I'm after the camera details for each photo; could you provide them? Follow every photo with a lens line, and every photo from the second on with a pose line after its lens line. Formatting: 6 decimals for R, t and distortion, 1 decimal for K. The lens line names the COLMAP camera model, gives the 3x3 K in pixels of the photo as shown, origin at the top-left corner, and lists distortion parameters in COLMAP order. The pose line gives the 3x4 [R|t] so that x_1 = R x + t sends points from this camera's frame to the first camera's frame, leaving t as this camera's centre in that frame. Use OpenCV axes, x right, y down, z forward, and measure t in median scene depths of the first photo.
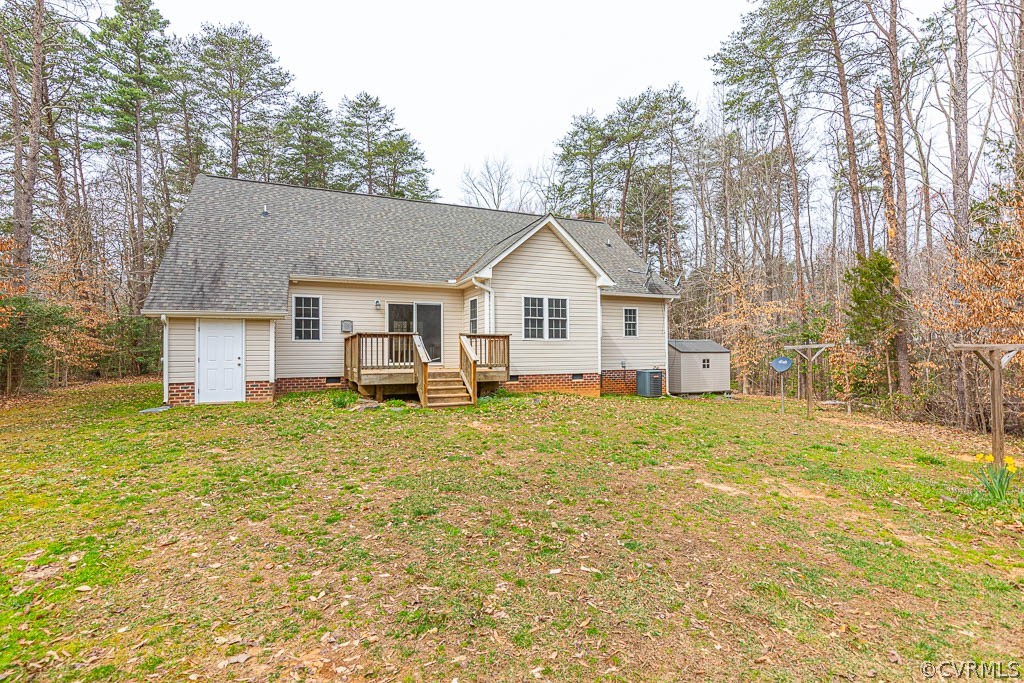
lens RADIAL K [[505.5, 0, 512.0], [0, 505.5, 341.5], [0, 0, 1]] dist [-0.000508, -0.000127]
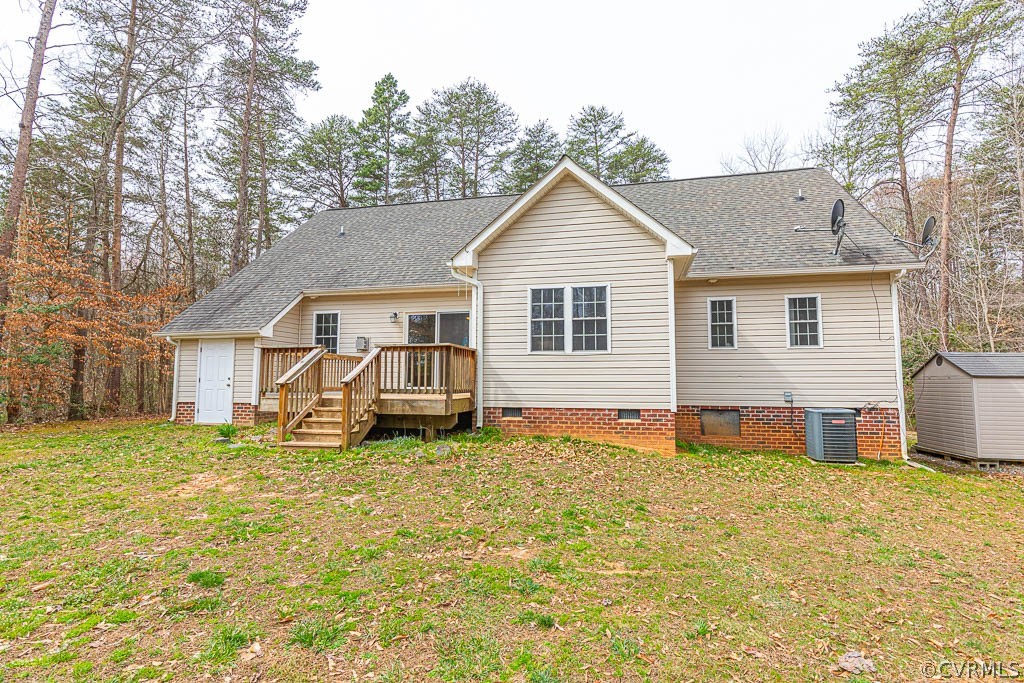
lens RADIAL K [[505.5, 0, 512.0], [0, 505.5, 341.5], [0, 0, 1]] dist [-0.000508, -0.000127]
pose [[0.795329, -0.042212, -0.604706, 0.386672], [0.007165, 0.998157, -0.060253, 0.019257], [0.606135, 0.043588, 0.794166, 0.447090]]
